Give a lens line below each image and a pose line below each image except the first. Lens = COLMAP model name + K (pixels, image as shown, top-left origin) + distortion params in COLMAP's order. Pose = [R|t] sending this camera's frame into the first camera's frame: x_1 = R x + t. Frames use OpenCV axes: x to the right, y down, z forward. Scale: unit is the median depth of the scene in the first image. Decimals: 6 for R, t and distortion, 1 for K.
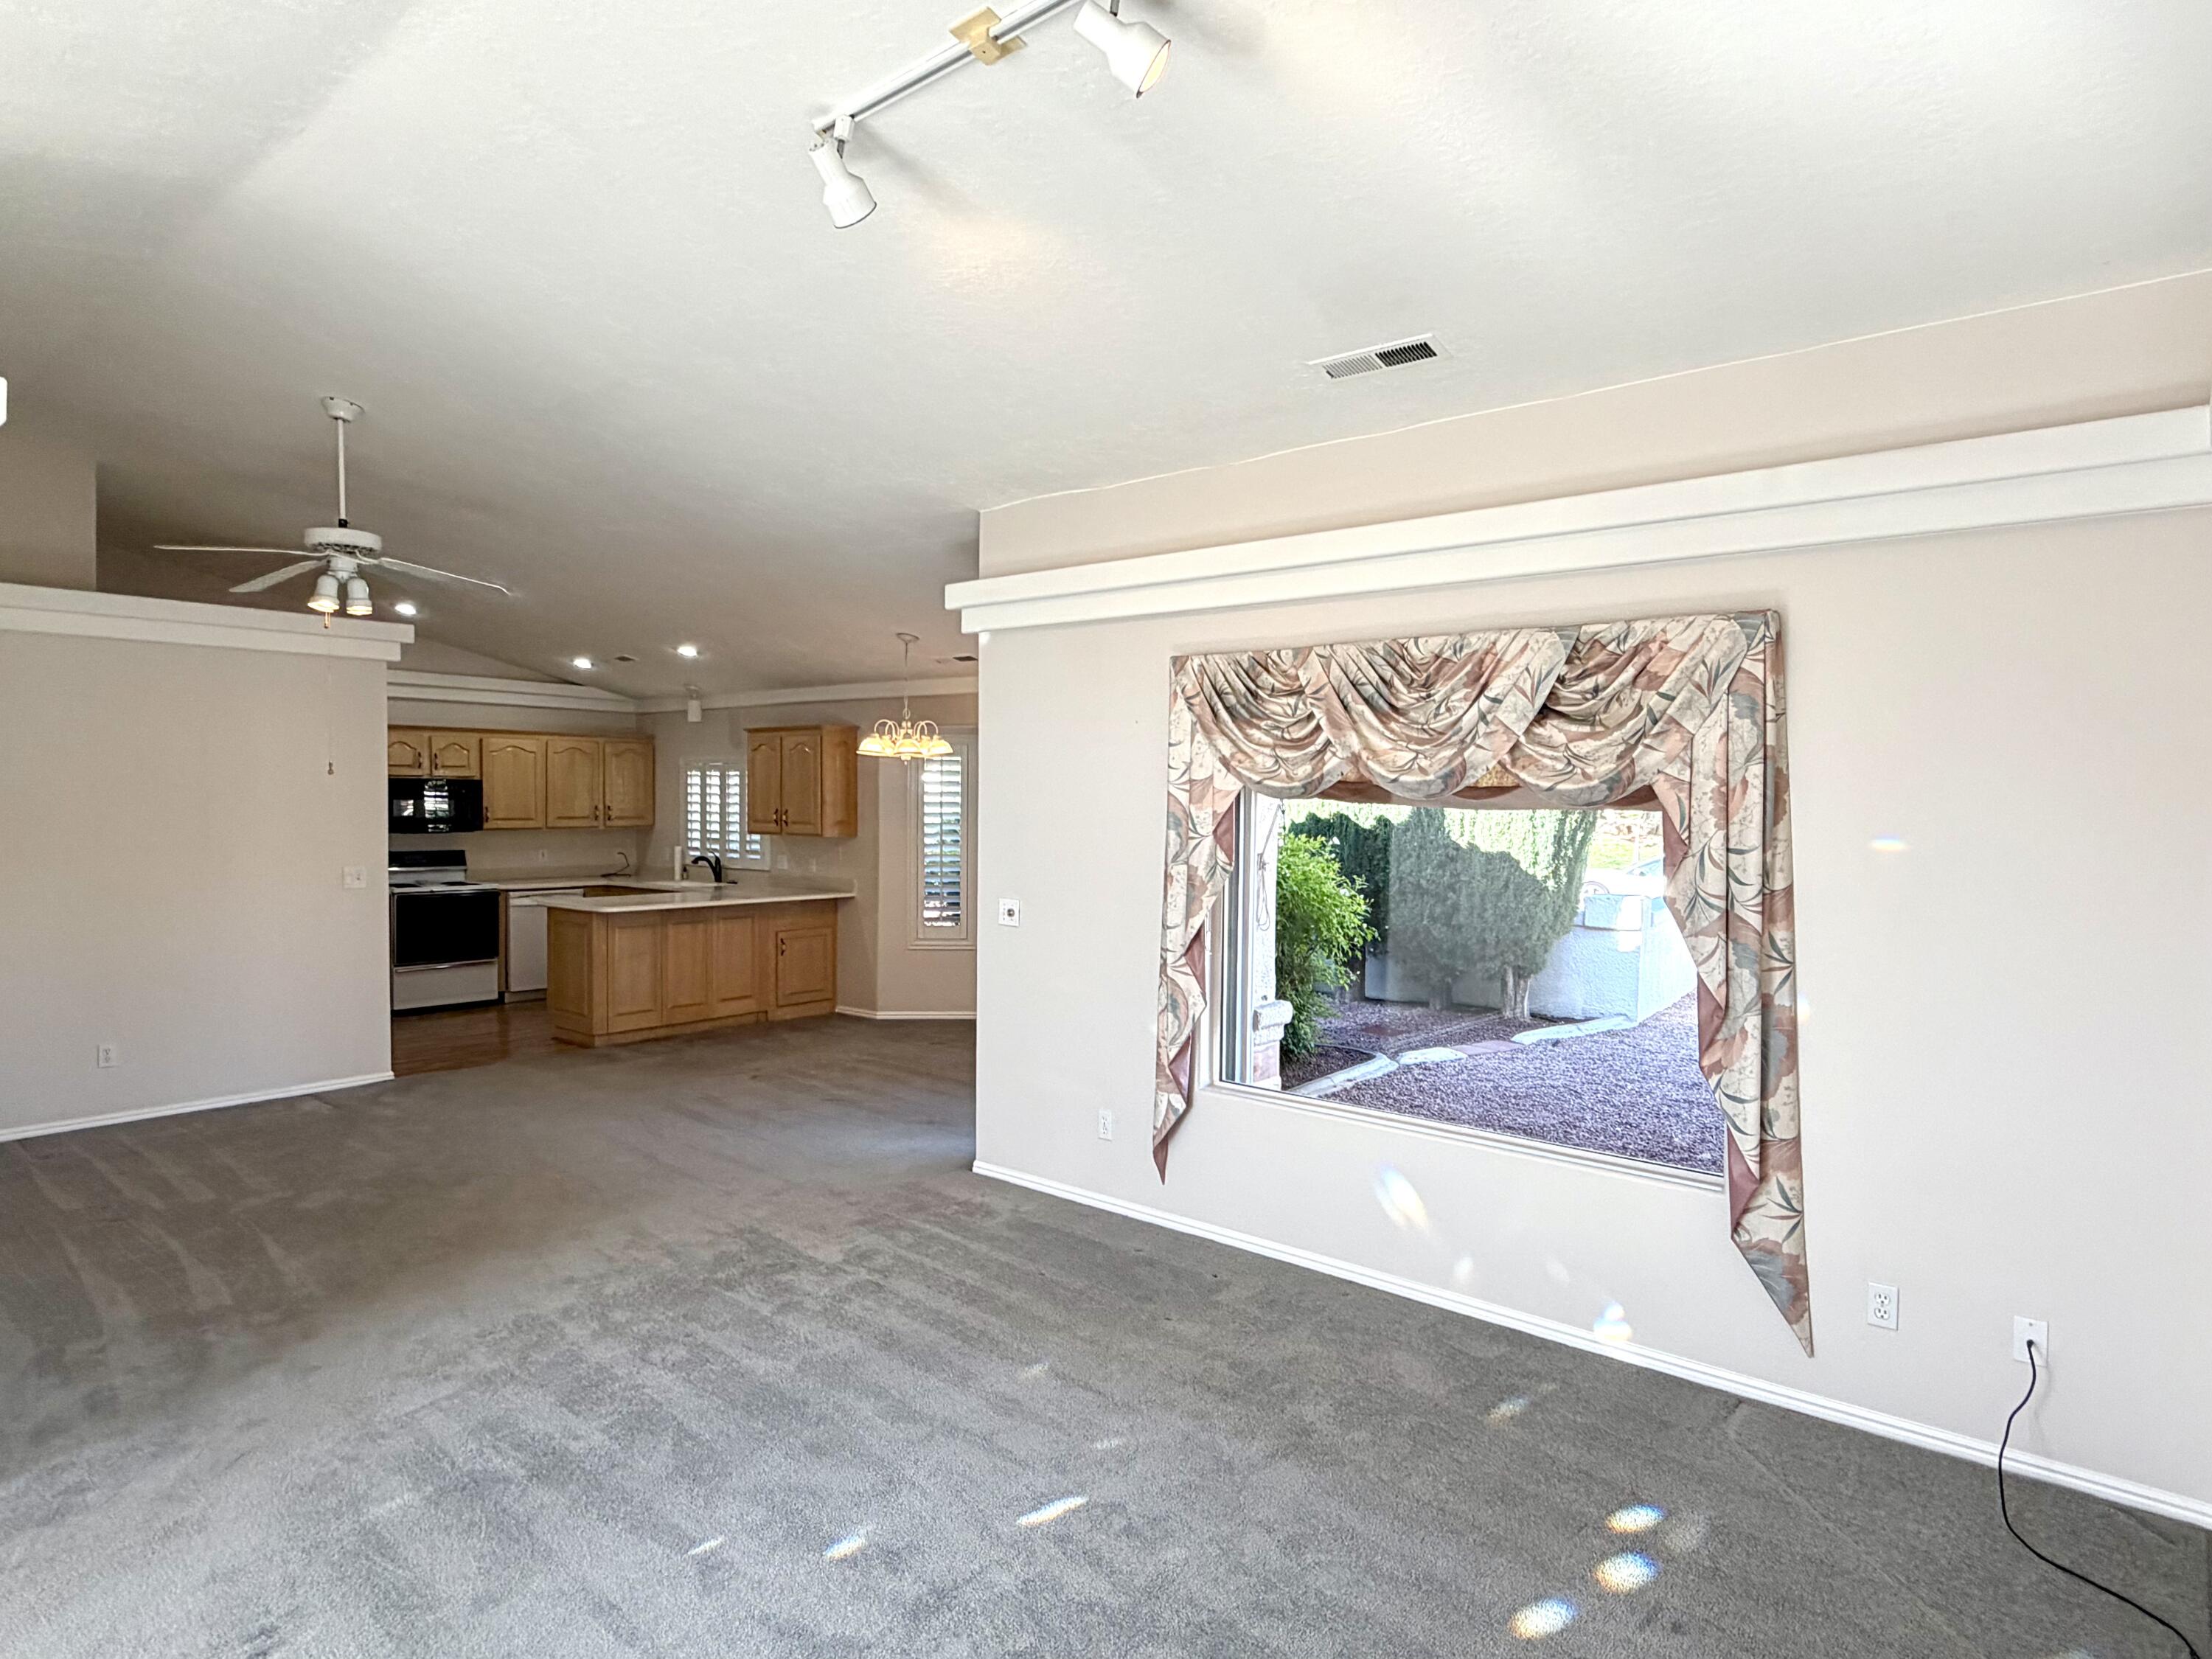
lens RADIAL K [[1271.1, 0, 1106.0], [0, 1271.1, 829.5], [0, 0, 1]] dist [-0.062769, 0.000078]
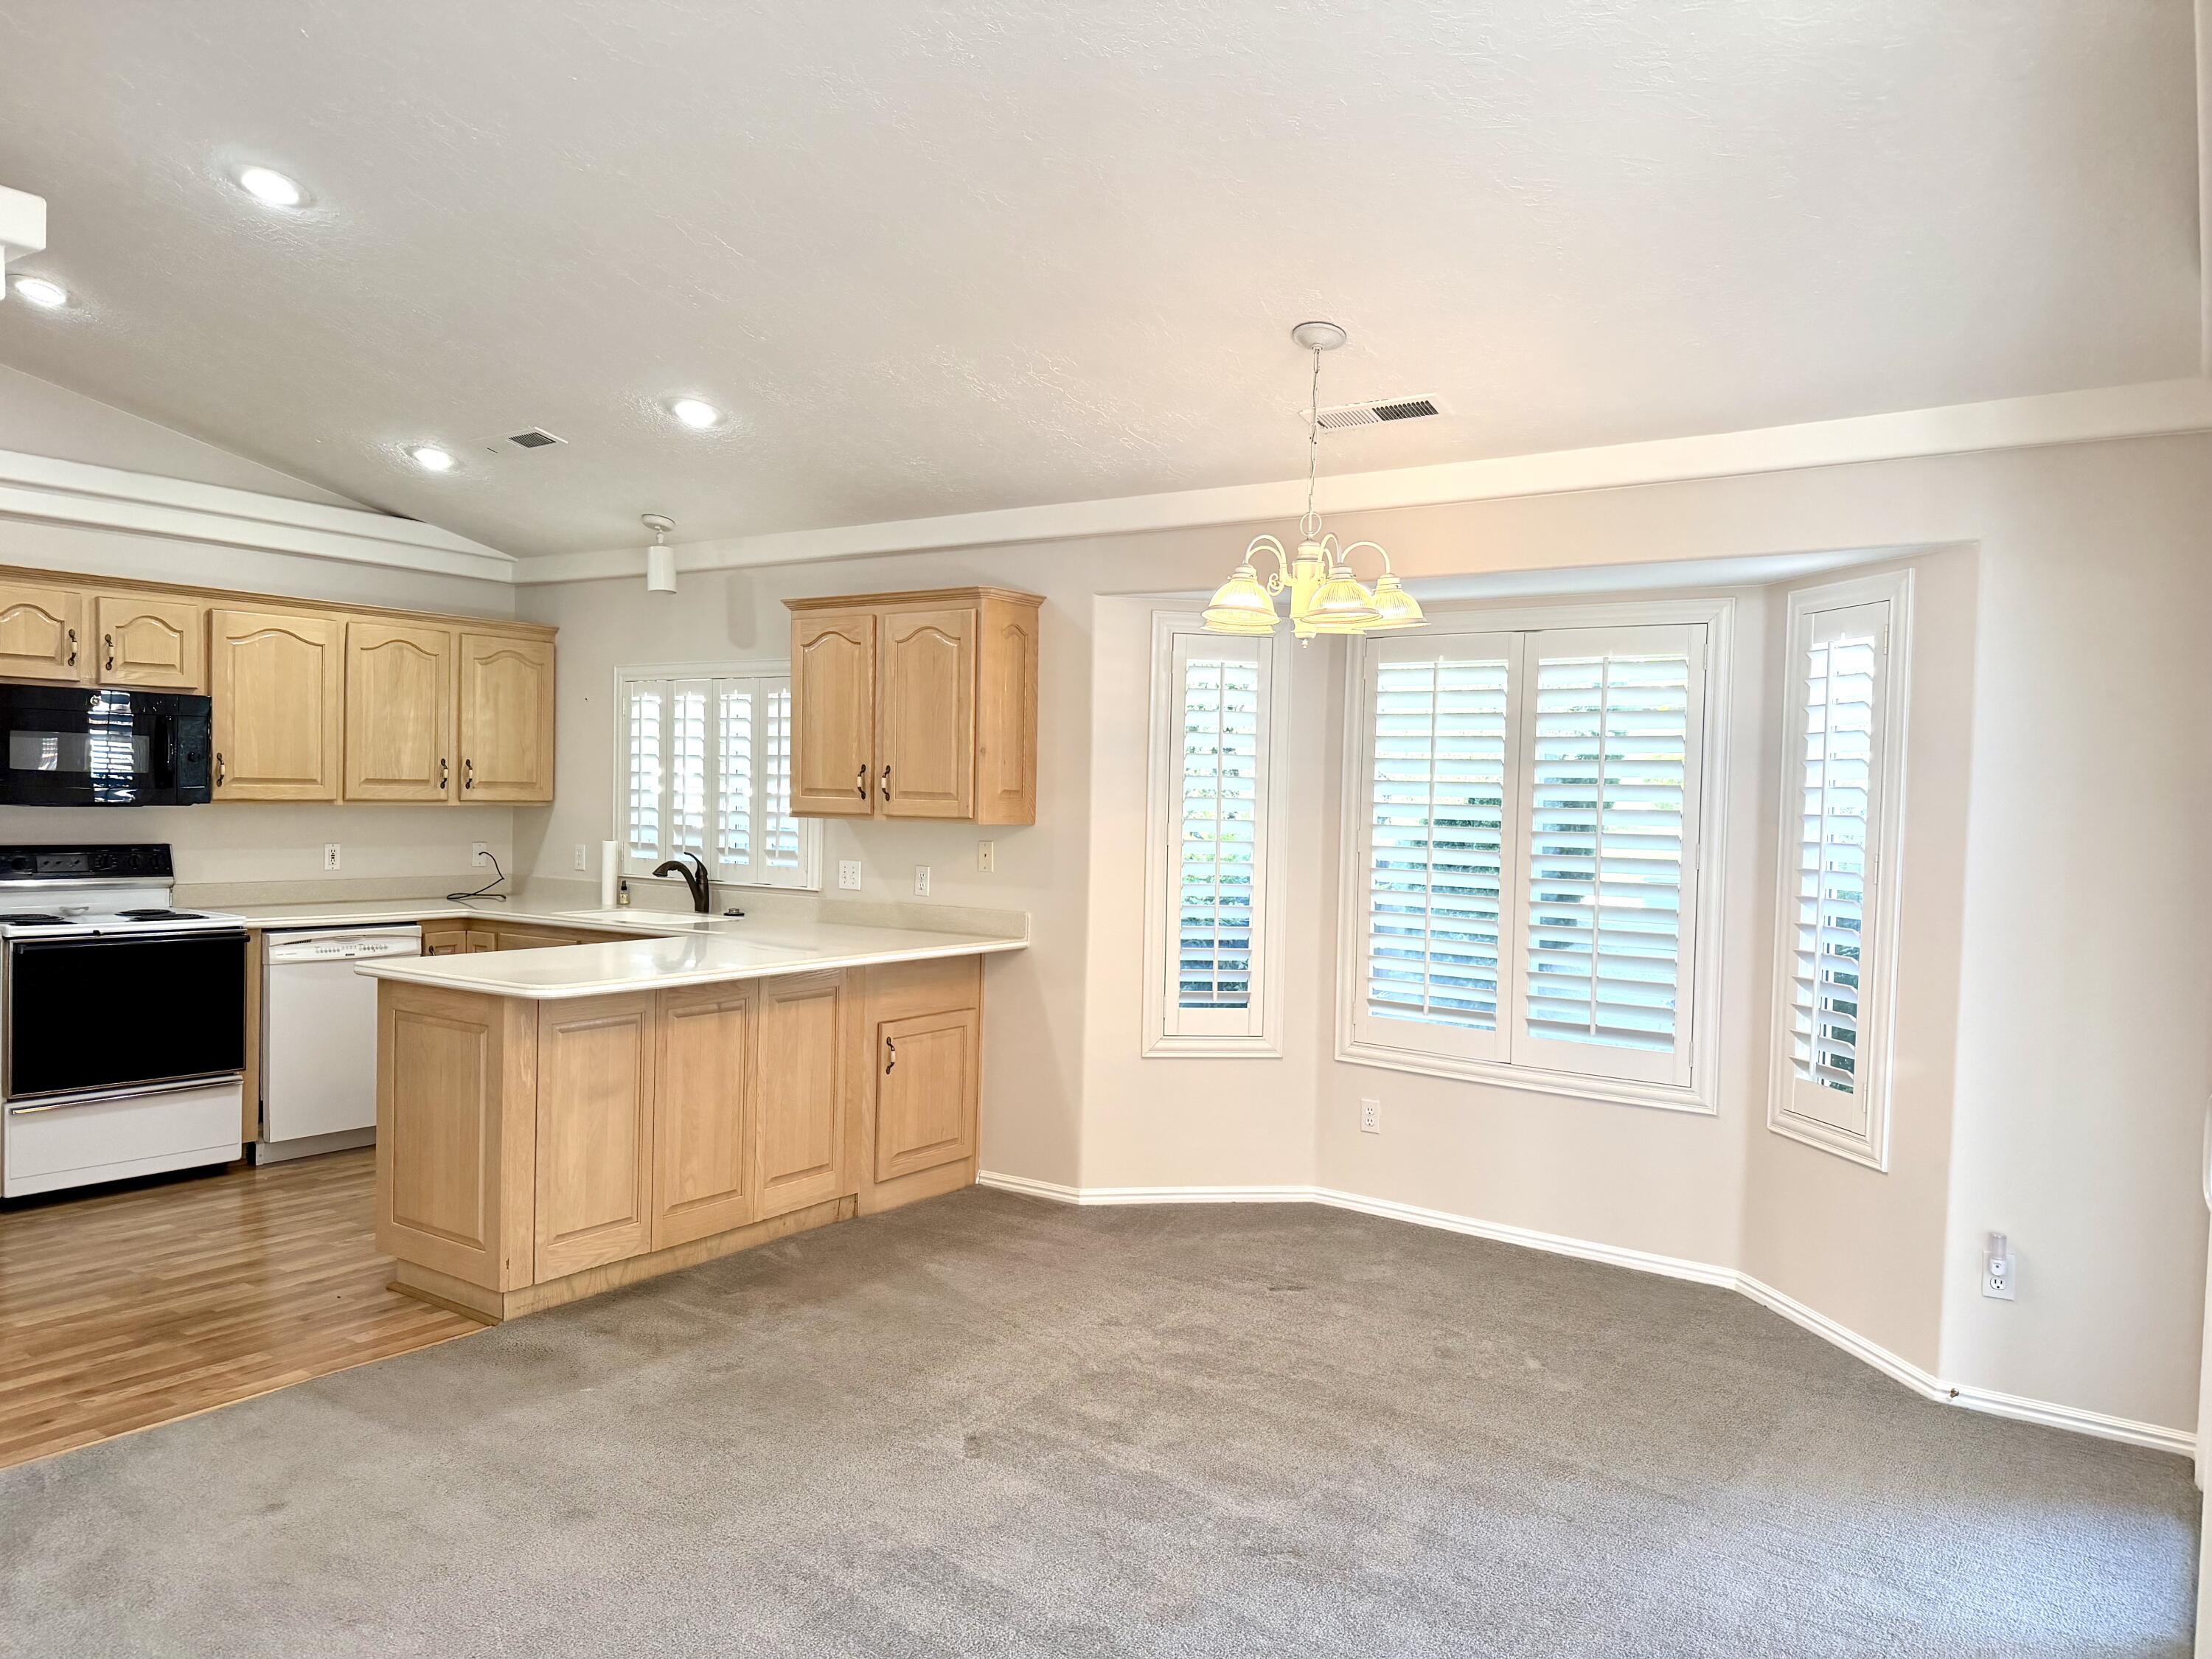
lens RADIAL K [[1527.3, 0, 1108.2], [0, 1527.3, 831.4], [0, 0, 1]] dist [0.000412, -0.063776]
pose [[0.995876, 0.011557, 0.089989, -0.213104], [-0.011968, 0.999920, 0.004032, 0.005361], [-0.089935, -0.005093, 0.995935, 0.401529]]
